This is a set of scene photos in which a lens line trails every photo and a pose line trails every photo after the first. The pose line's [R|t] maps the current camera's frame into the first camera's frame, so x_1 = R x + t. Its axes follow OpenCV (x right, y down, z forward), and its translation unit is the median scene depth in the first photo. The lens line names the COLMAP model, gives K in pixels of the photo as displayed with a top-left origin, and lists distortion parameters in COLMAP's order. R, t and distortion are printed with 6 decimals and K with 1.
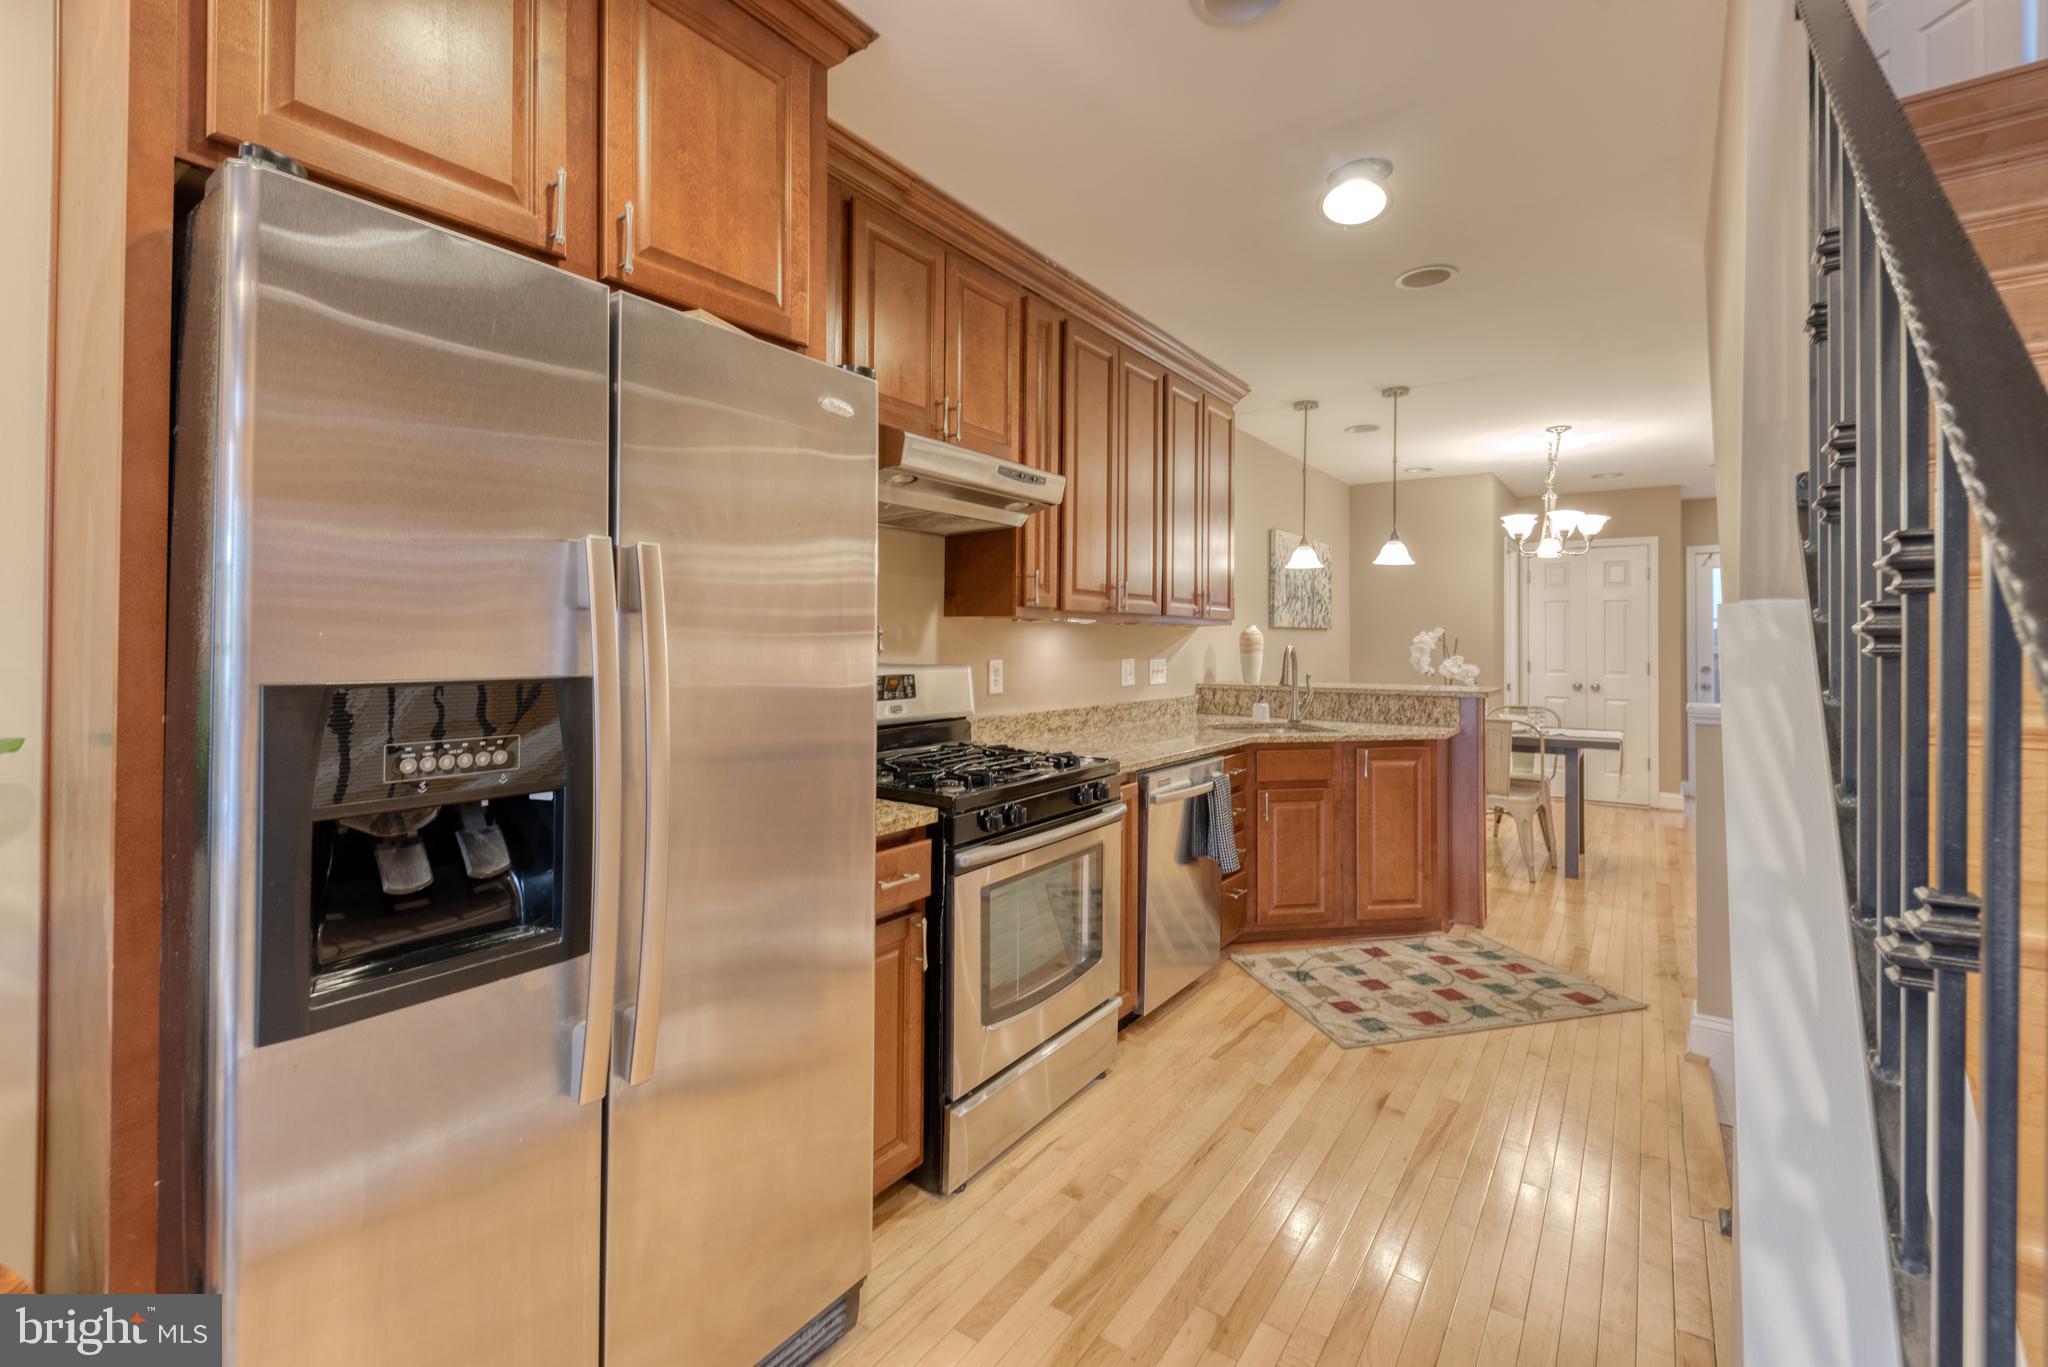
lens RADIAL K [[874.4, 0, 1036.5], [0, 874.4, 639.0], [0, 0, 1]] dist [-0.002495, -0.000057]
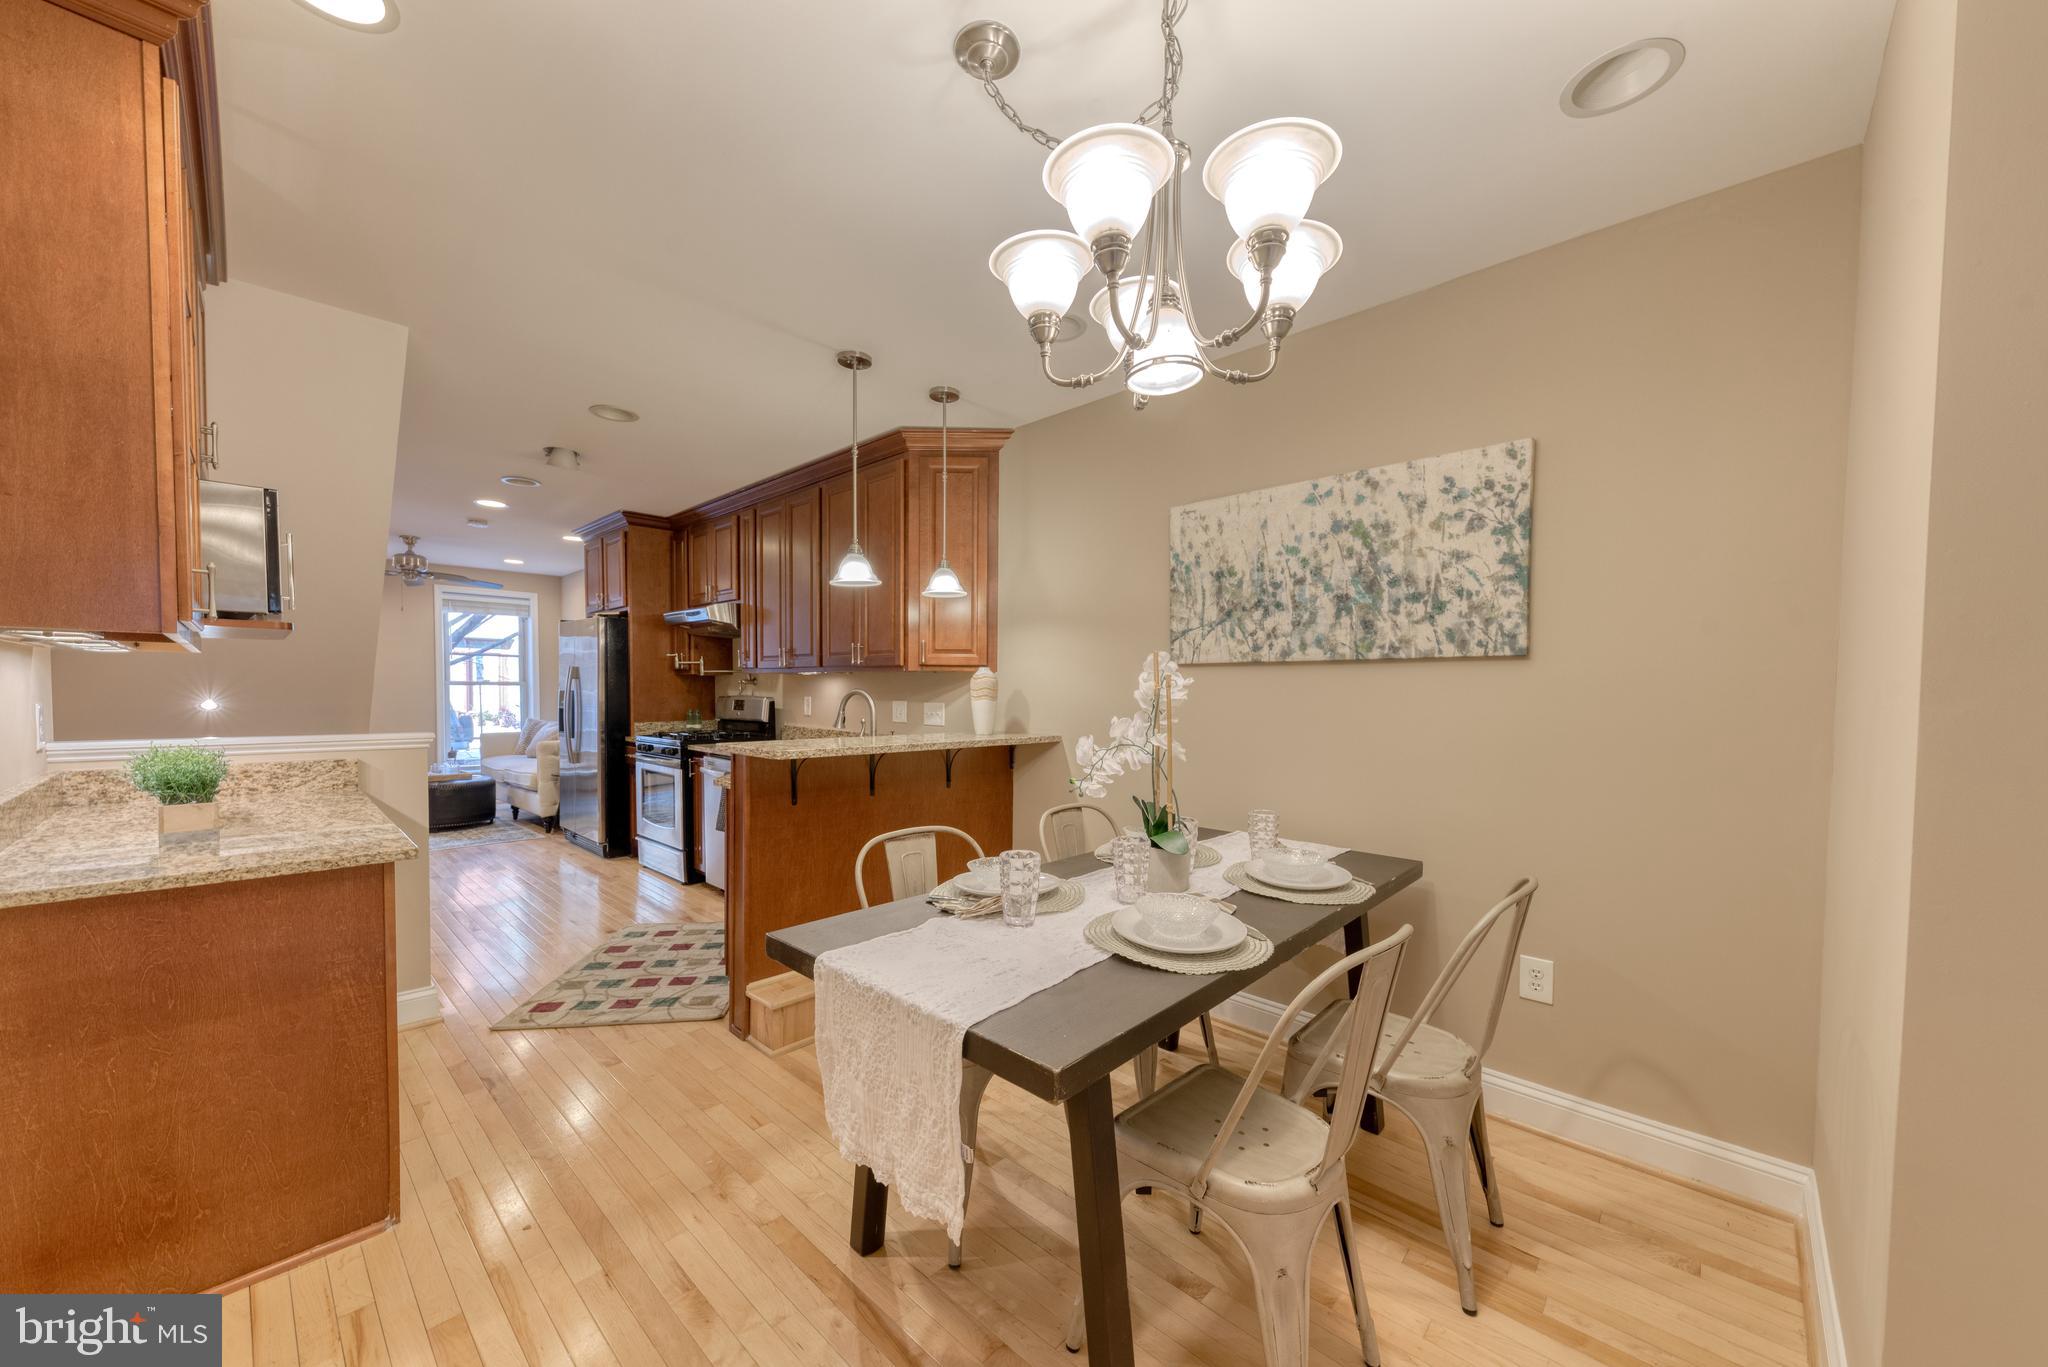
lens RADIAL K [[732.7, 0, 1029.9], [0, 732.7, 709.8], [0, 0, 1]] dist [0.001881, -0.000041]
pose [[-0.134328, 0.026074, -0.990594, 1.000519], [-0.004335, 0.999629, 0.026900, 0.006616], [0.990927, 0.007907, -0.134165, 1.226770]]
